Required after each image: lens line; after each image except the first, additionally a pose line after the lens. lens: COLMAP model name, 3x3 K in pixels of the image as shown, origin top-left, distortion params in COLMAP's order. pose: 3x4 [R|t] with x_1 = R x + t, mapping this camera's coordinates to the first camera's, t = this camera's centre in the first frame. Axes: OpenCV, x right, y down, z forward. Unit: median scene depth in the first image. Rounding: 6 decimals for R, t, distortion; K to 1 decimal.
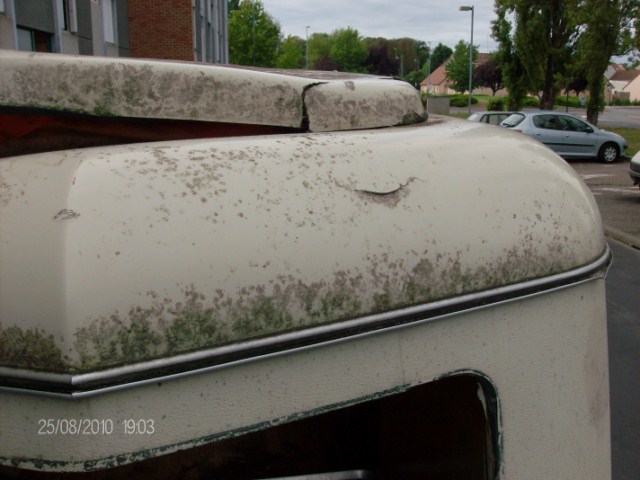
lens RADIAL K [[656.8, 0, 346.3], [0, 656.8, 241.3], [0, 0, 1]] dist [-0.188038, 0.139541]
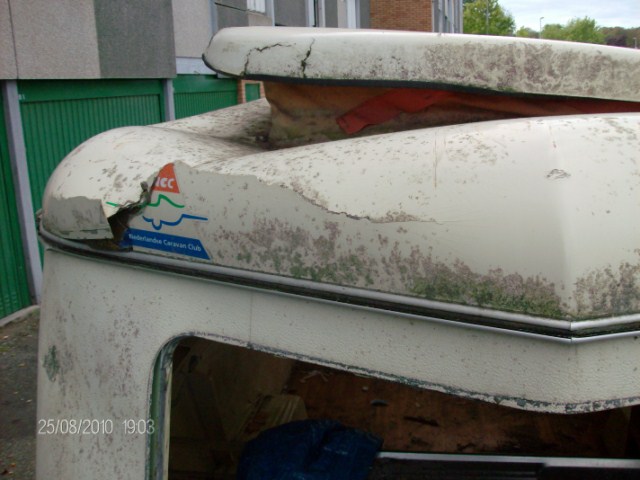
lens RADIAL K [[656.8, 0, 346.3], [0, 656.8, 241.3], [0, 0, 1]] dist [-0.188038, 0.139541]
pose [[0.939688, 0.050123, -0.338340, -0.398528], [-0.046714, 0.998742, 0.018216, 0.067846], [0.338827, -0.001312, 0.940848, -0.145730]]
